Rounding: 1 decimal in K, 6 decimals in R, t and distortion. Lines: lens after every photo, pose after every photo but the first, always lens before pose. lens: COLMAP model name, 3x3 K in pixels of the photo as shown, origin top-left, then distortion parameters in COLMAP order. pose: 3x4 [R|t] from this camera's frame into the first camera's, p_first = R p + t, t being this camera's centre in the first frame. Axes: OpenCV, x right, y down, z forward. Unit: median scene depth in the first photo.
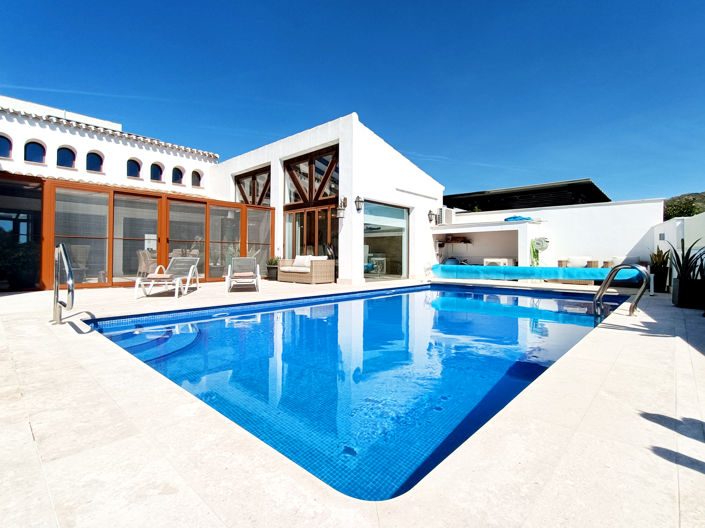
lens RADIAL K [[343.1, 0, 352.5], [0, 343.1, 264.0], [0, 0, 1]] dist [-0.000290, 0.000122]
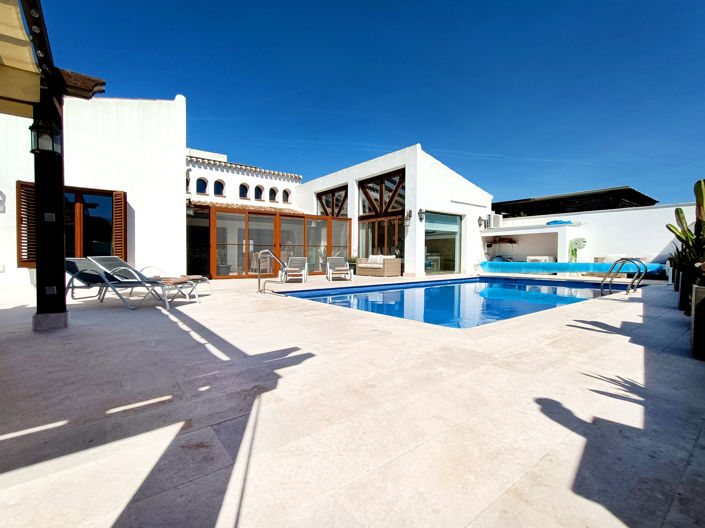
lens RADIAL K [[324.5, 0, 337.4], [0, 324.5, 278.4], [0, 0, 1]] dist [0.002066, 0.000222]
pose [[0.982135, 0.003887, -0.188140, -0.053748], [0.004361, 0.999048, 0.043405, 0.009131], [0.188129, -0.043450, 0.981183, -0.239445]]
